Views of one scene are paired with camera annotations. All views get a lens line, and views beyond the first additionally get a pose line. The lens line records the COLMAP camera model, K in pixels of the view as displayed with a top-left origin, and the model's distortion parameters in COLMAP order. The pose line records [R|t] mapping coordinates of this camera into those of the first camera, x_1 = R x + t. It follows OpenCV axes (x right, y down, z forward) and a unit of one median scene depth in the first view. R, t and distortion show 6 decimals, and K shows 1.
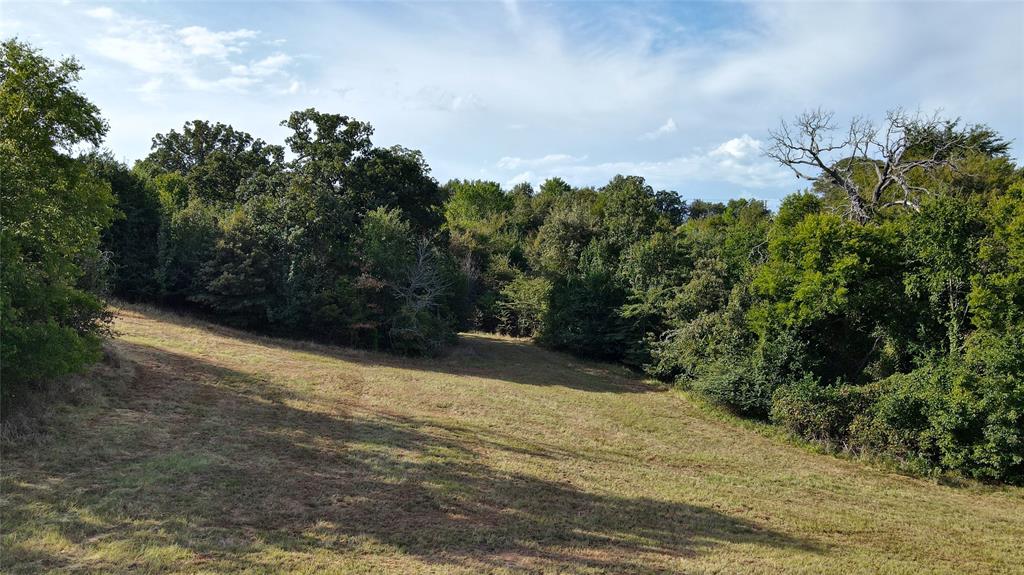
lens RADIAL K [[753.7, 0, 499.7], [0, 753.7, 286.0], [0, 0, 1]] dist [0.008225, 0.009147]
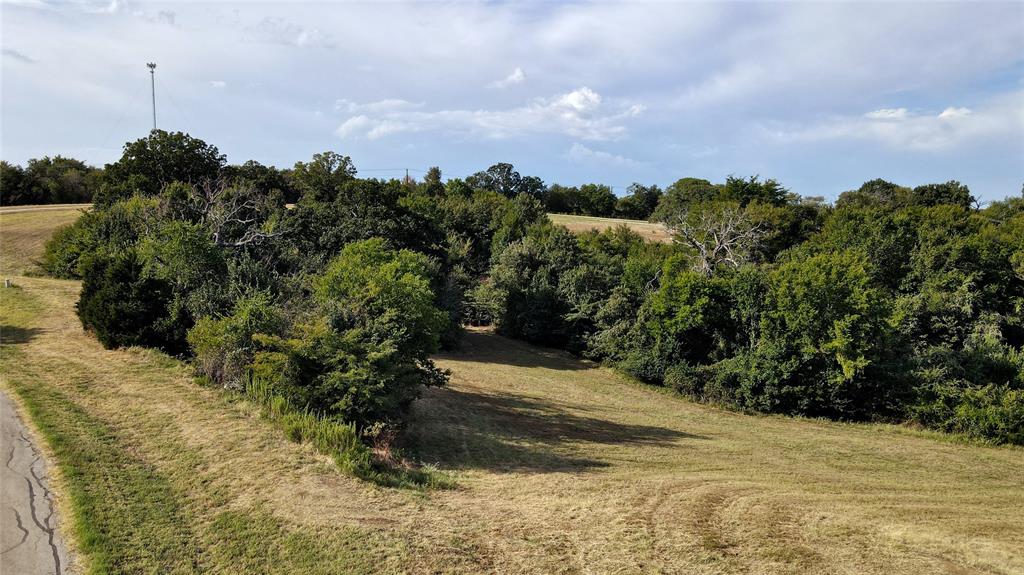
lens RADIAL K [[753.7, 0, 499.7], [0, 753.7, 286.0], [0, 0, 1]] dist [0.008225, 0.009147]
pose [[0.975665, -0.005677, 0.219191, -0.416342], [-0.008983, 0.997791, 0.065825, -0.174207], [-0.219081, -0.066192, 0.973459, -0.668918]]
